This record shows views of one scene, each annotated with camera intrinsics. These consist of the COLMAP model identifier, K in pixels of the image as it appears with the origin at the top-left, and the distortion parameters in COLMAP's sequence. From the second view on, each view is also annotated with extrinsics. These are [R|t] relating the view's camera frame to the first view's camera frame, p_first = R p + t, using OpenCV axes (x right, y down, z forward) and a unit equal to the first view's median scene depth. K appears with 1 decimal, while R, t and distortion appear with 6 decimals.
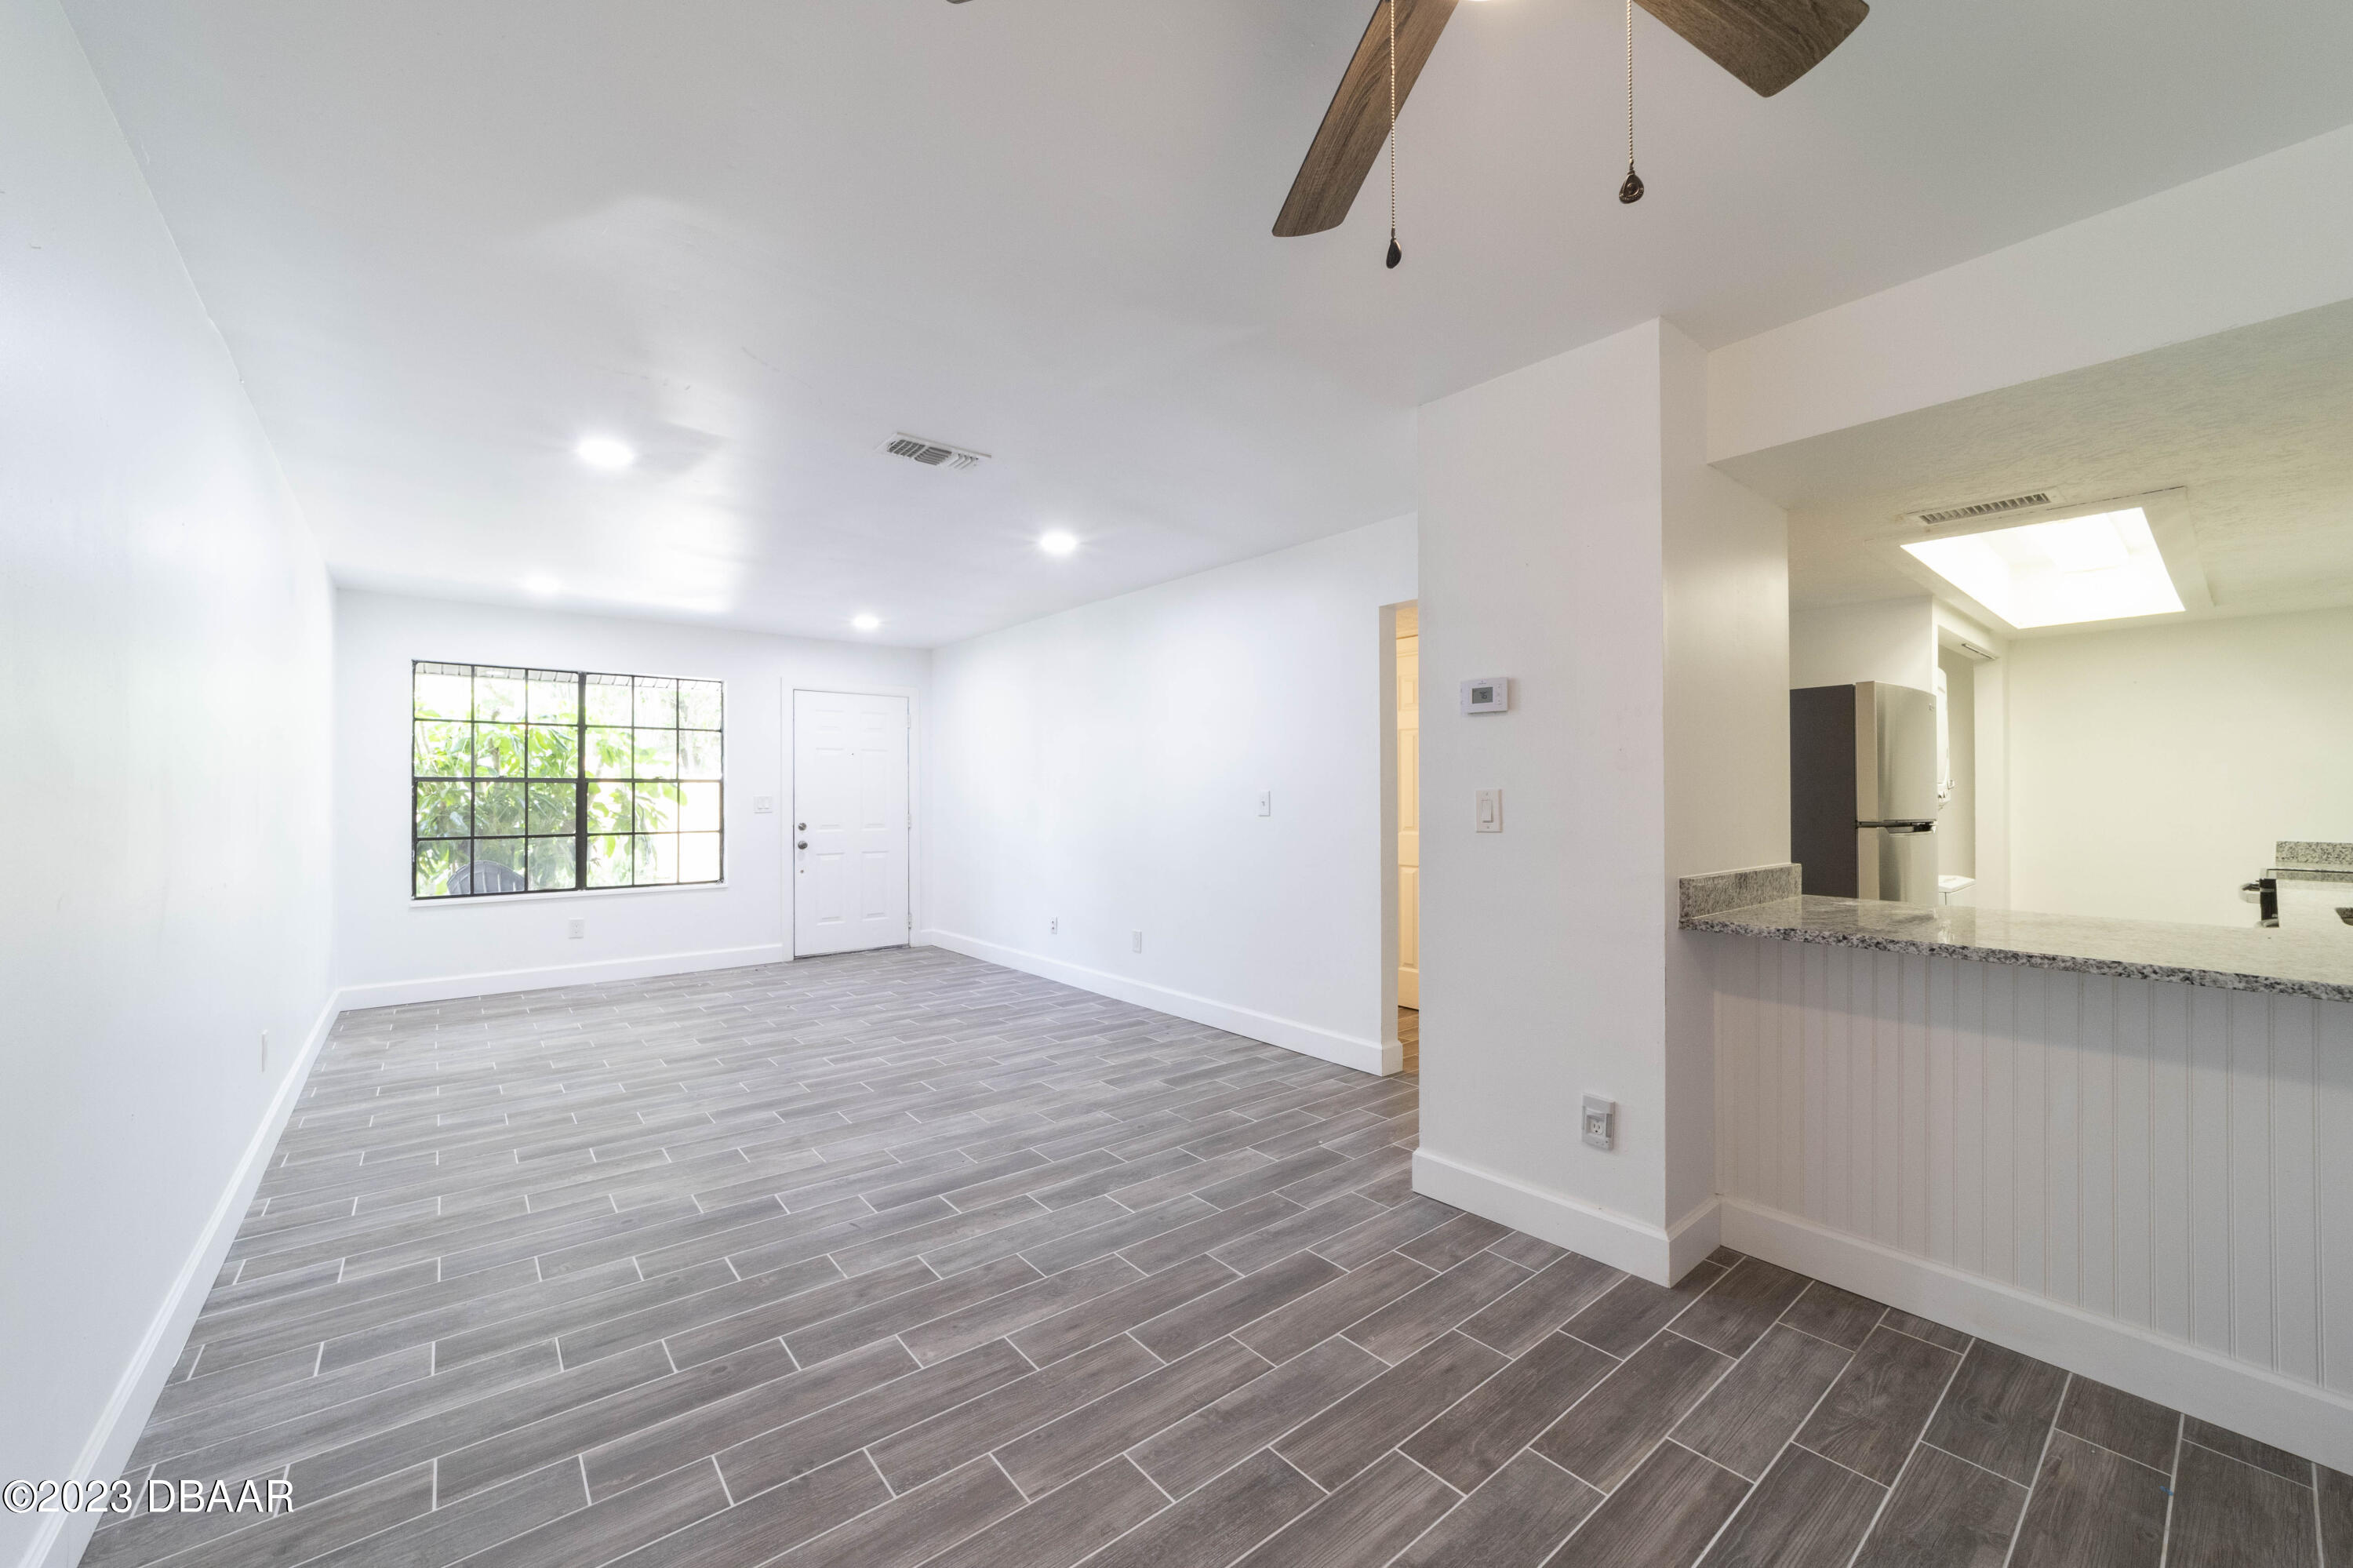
lens RADIAL K [[904.1, 0, 1165.9], [0, 904.1, 788.9], [0, 0, 1]] dist [-0.019115, 0.008711]
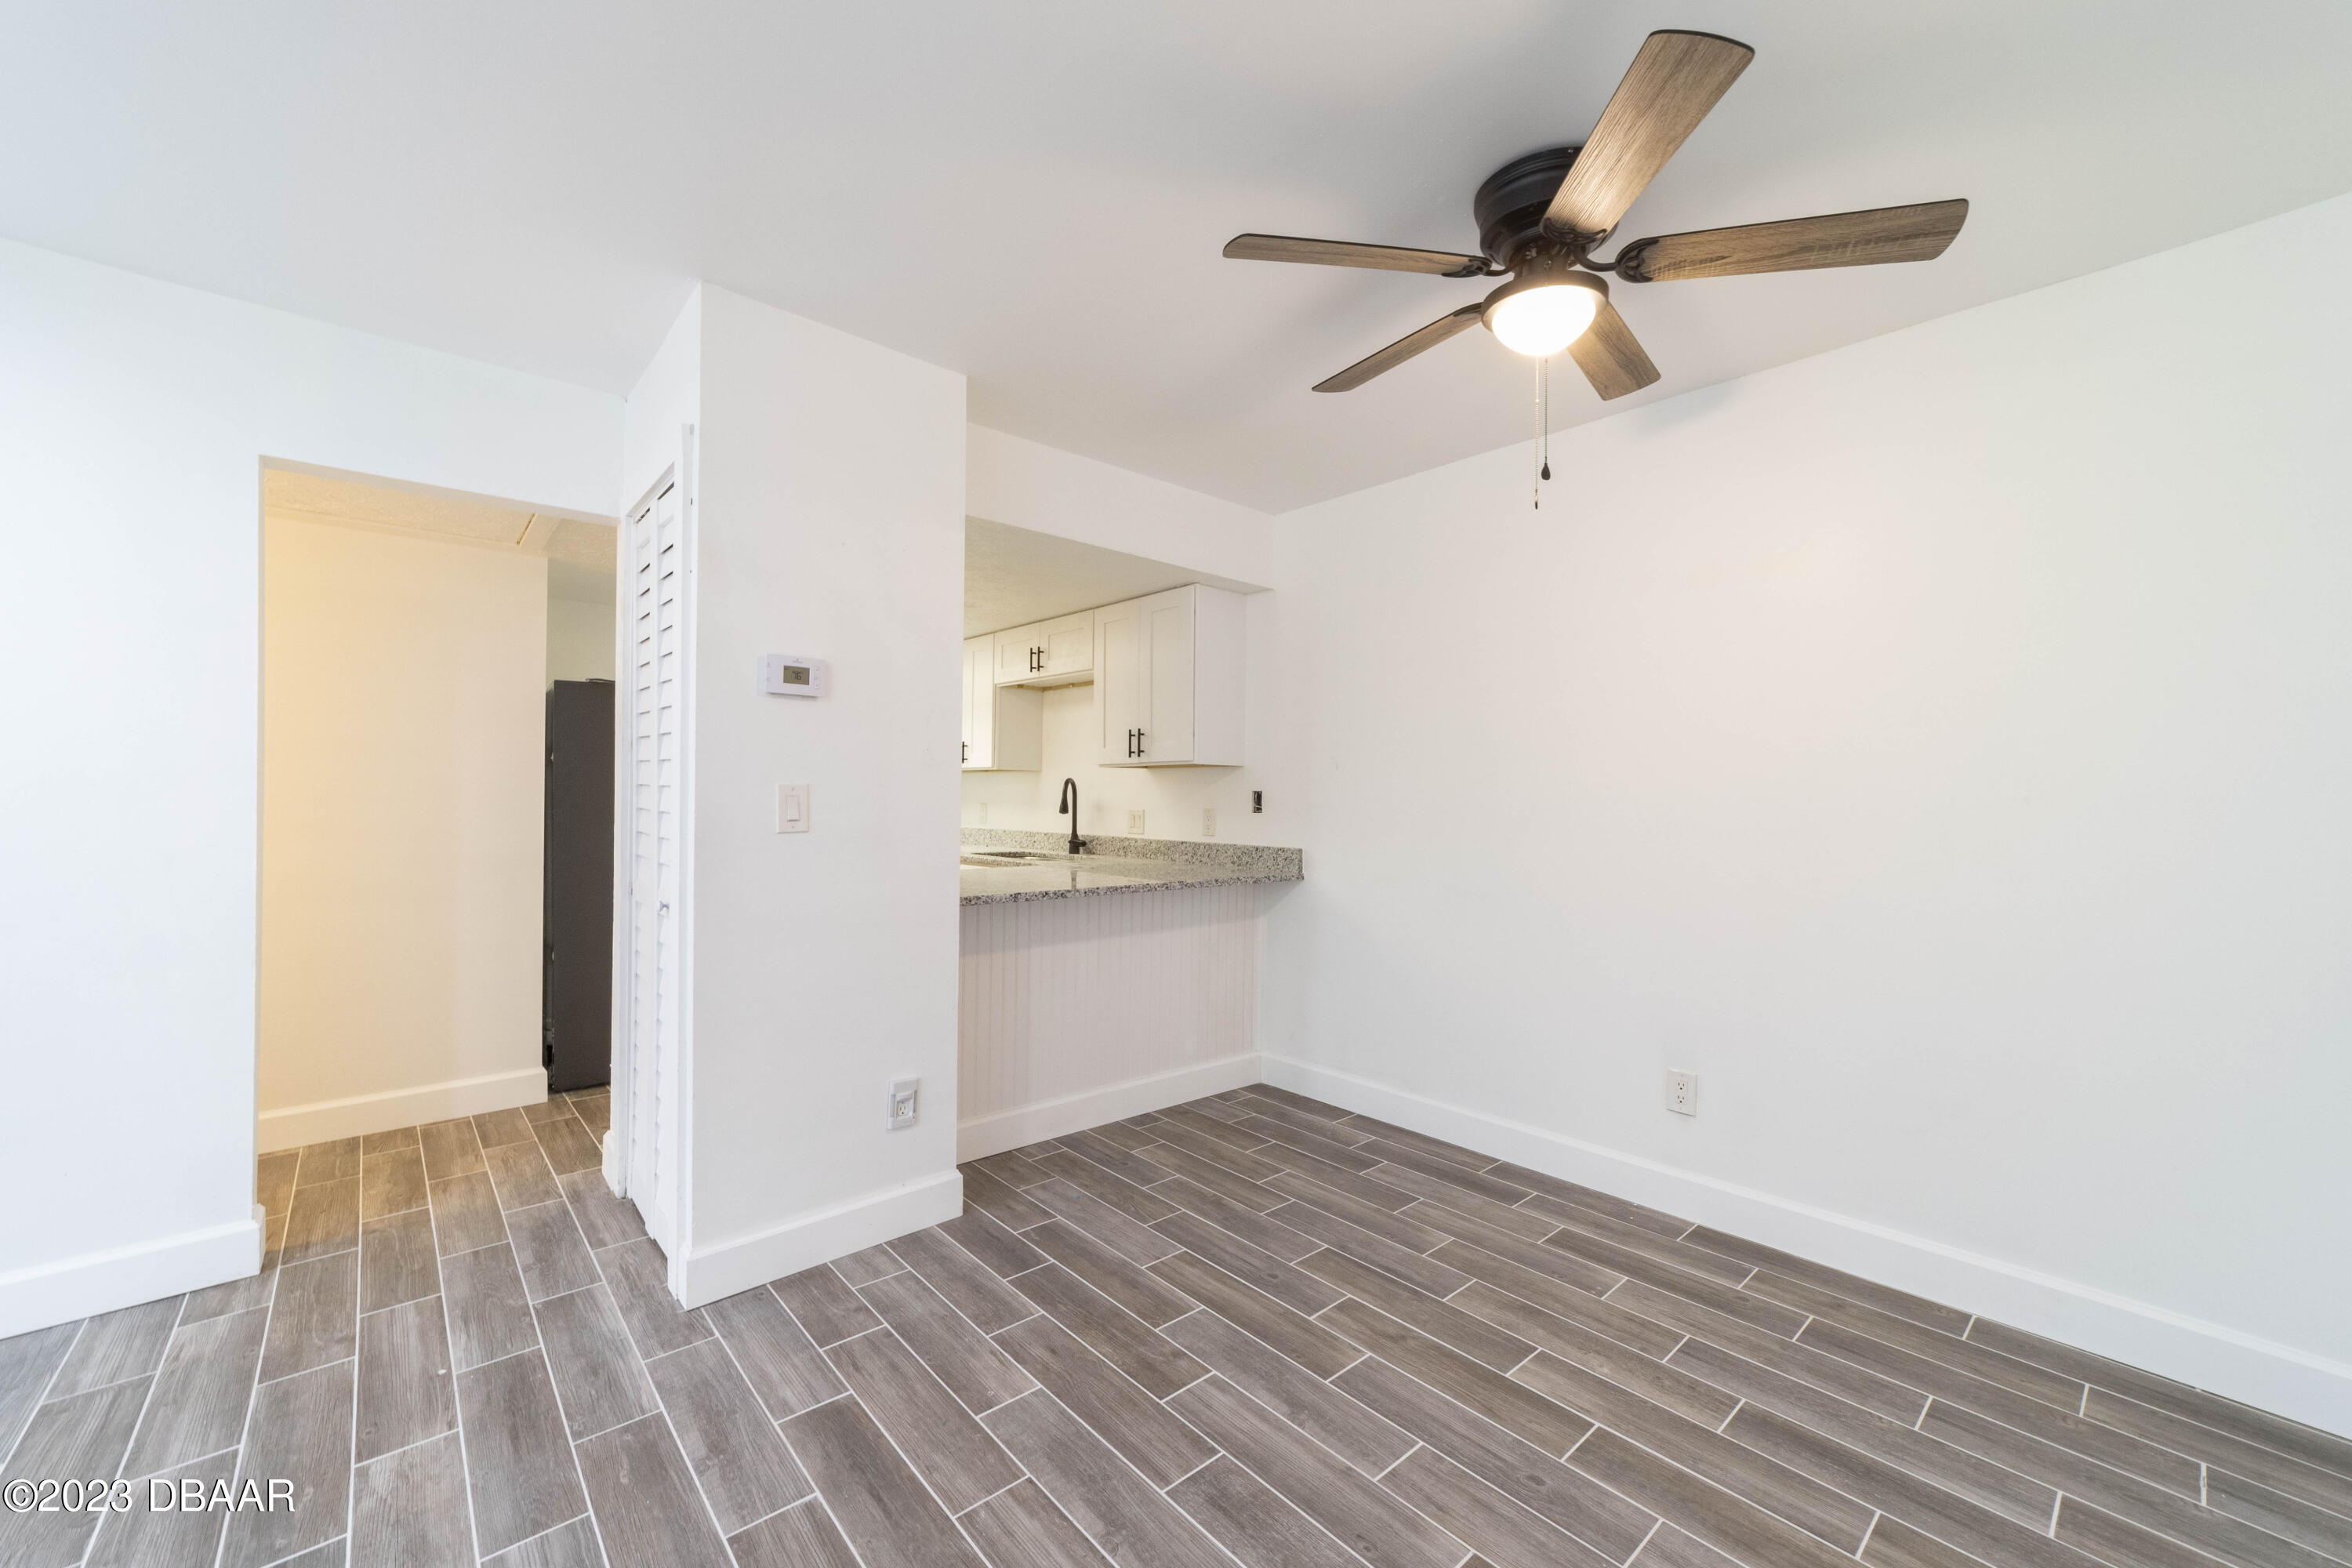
lens RADIAL K [[909.6, 0, 1165.4], [0, 909.6, 789.1], [0, 0, 1]] dist [-0.020263, 0.008311]
pose [[-0.036181, 0.004784, 0.999334, -0.456765], [-0.018001, 0.999823, -0.005438, 0.003733], [-0.999183, -0.018186, -0.036089, 0.576634]]
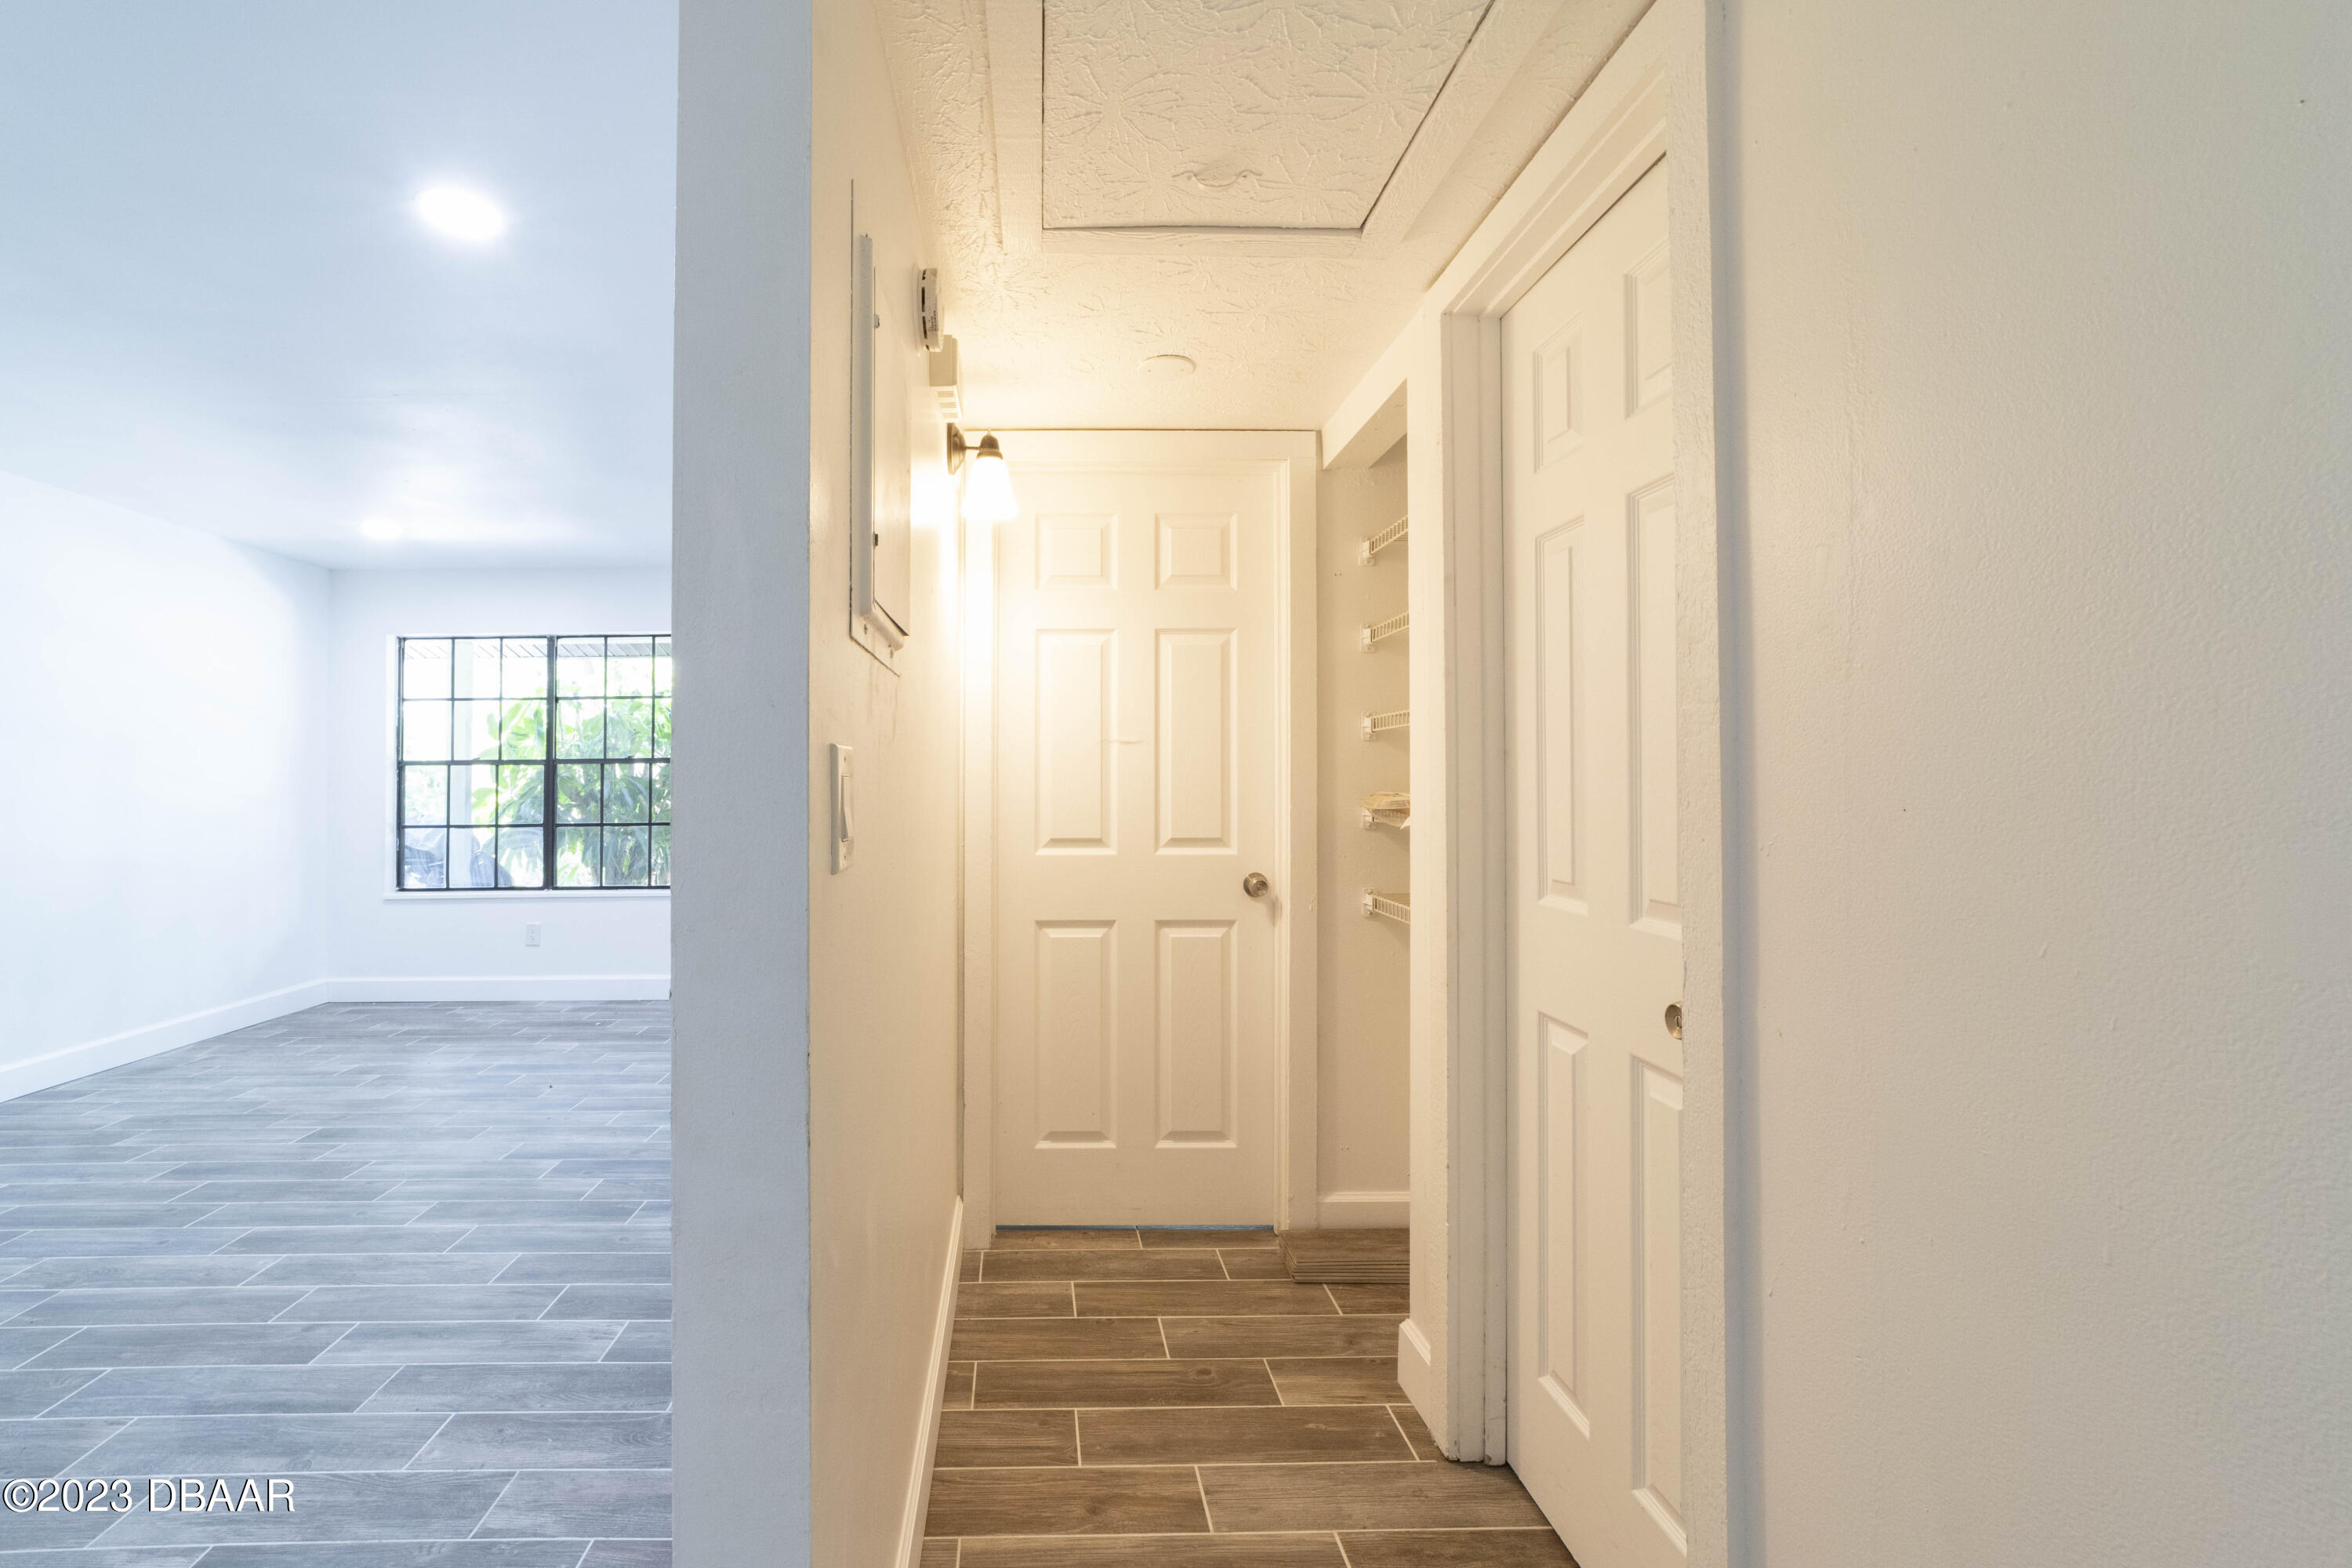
lens RADIAL K [[956.1, 0, 1039.2], [0, 956.1, 757.6], [0, 0, 1]] dist [-0.021200, 0.012283]
pose [[0.777670, -0.019189, -0.628380, 0.559961], [0.012845, 0.999810, -0.014635, 0.011819], [0.628542, 0.003310, 0.777769, 1.150364]]
